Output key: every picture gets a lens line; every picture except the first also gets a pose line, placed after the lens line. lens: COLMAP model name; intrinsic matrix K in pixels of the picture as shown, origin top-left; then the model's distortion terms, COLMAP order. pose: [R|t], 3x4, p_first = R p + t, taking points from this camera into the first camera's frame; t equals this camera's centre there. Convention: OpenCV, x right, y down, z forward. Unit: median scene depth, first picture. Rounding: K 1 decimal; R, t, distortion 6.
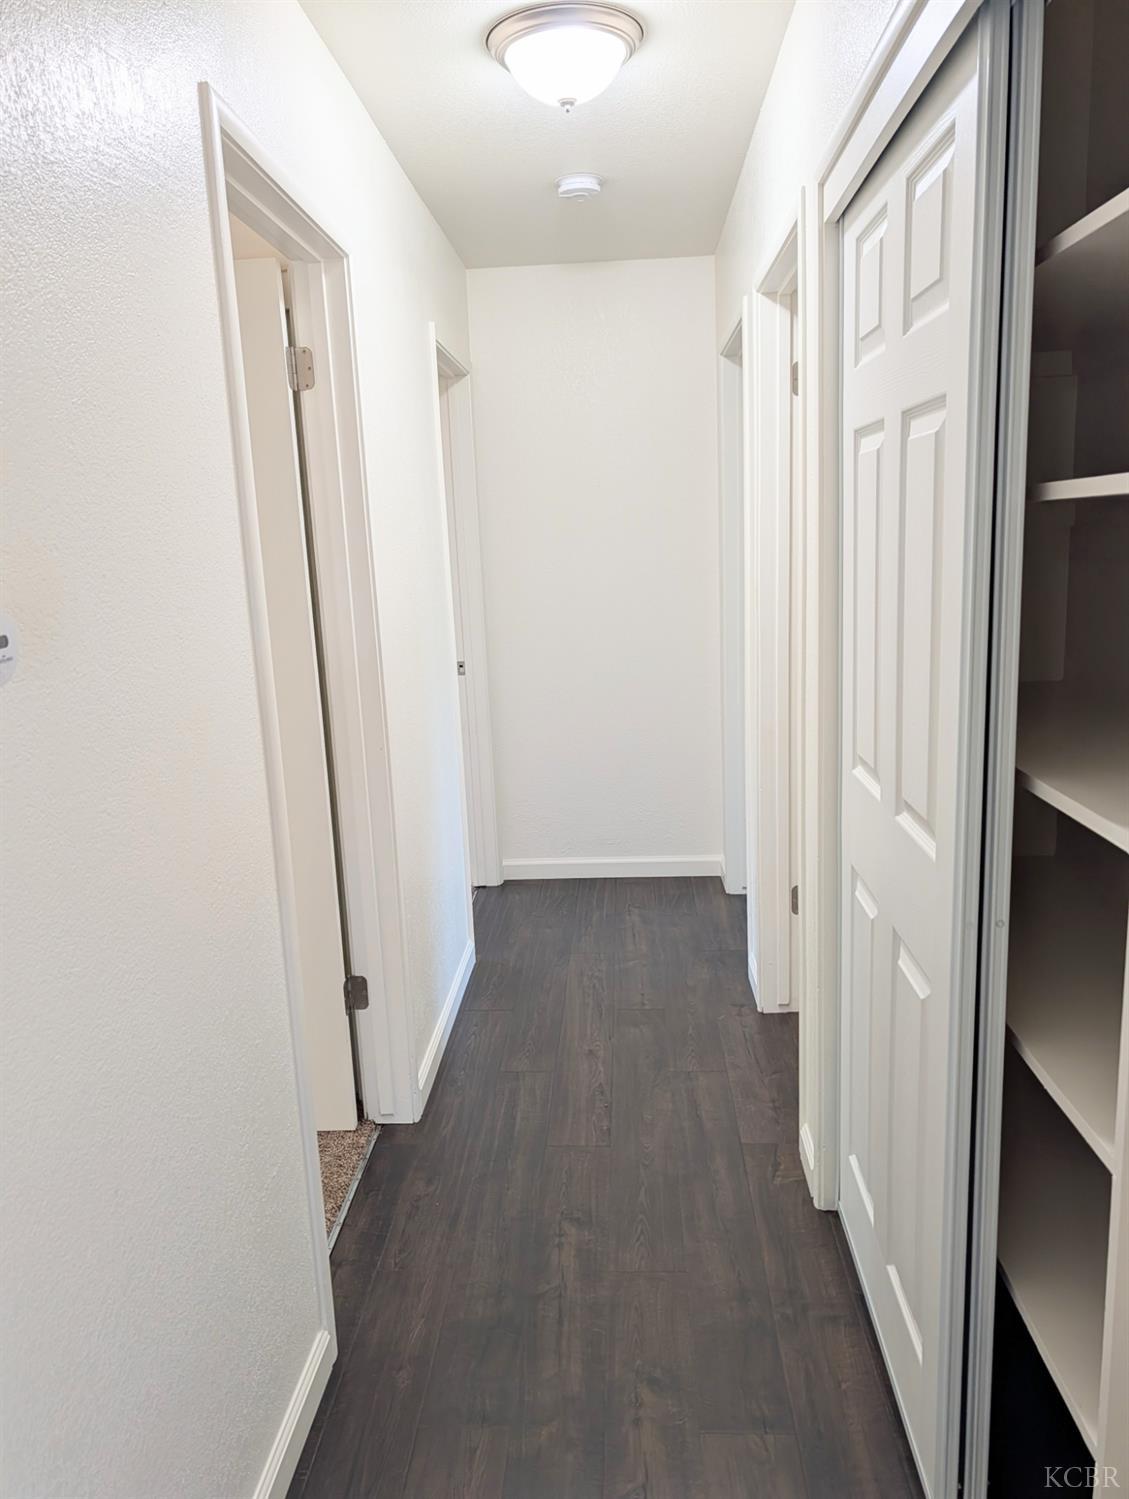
lens RADIAL K [[1083.4, 0, 565.6], [0, 1083.4, 738.2], [0, 0, 1]] dist [0.016317, -0.017646]
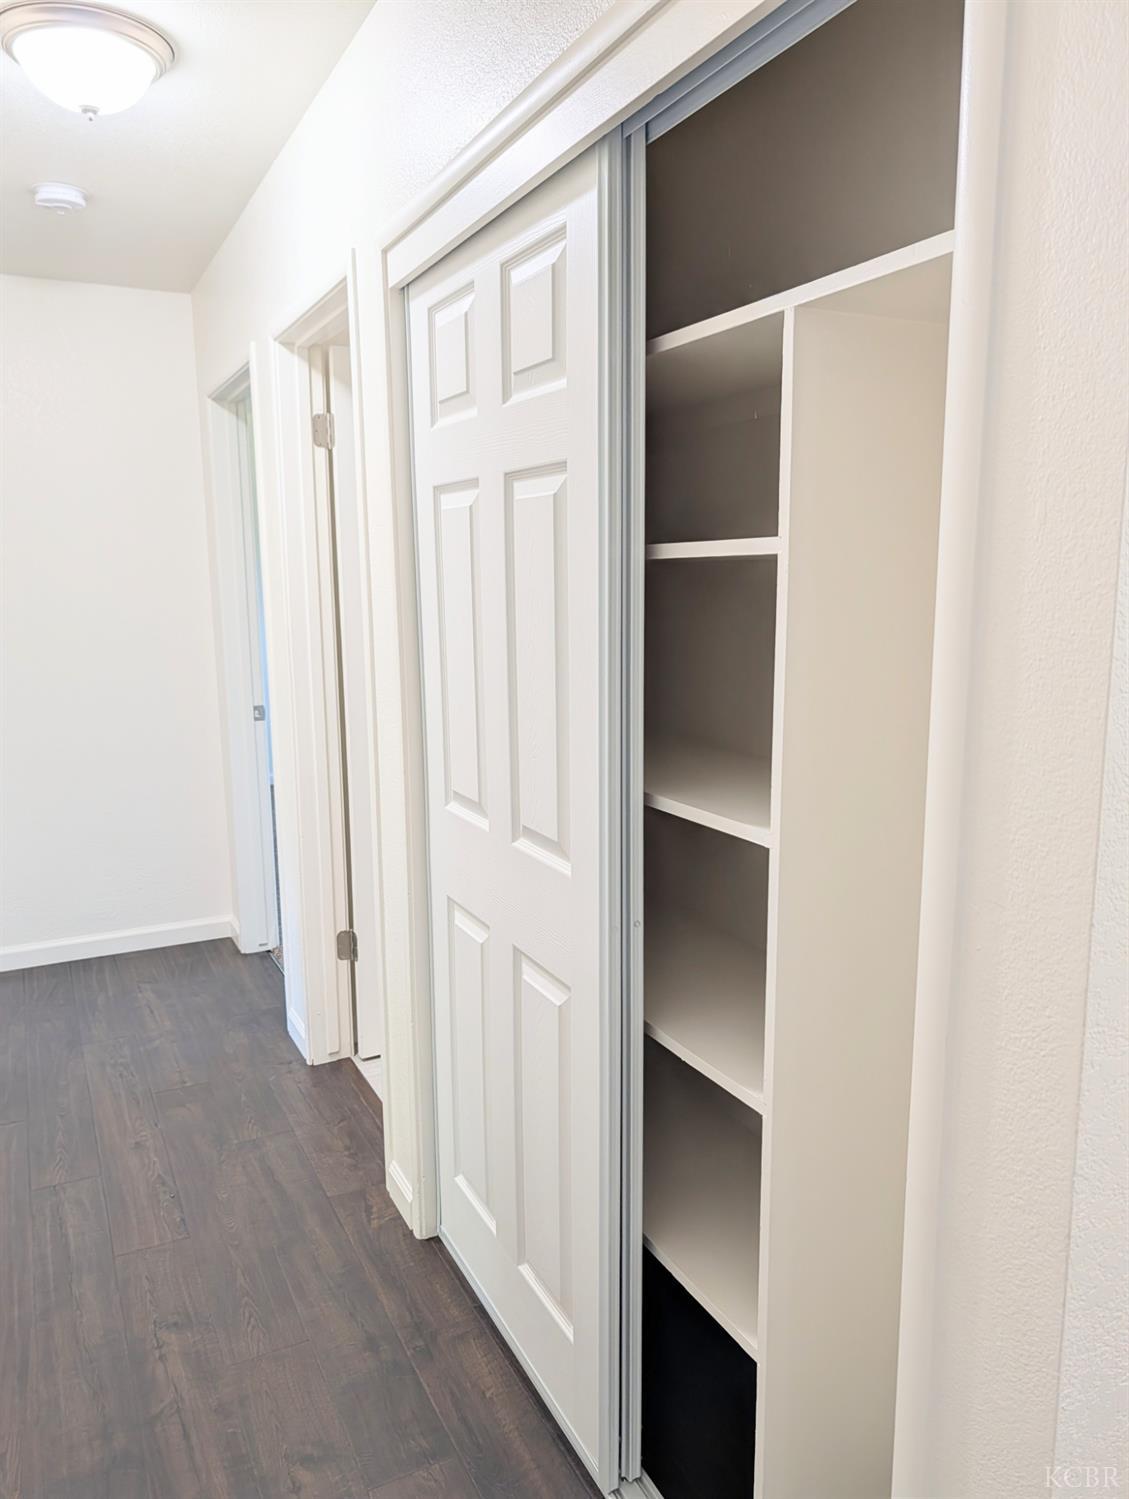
lens RADIAL K [[1083.4, 0, 575.9], [0, 1083.4, 753.7], [0, 0, 1]] dist [0.016317, -0.017646]
pose [[0.861684, -0.049601, 0.505015, -0.138892], [0.067030, 0.997616, -0.016388, 0.003860], [-0.502998, 0.047972, 0.862955, 0.022111]]
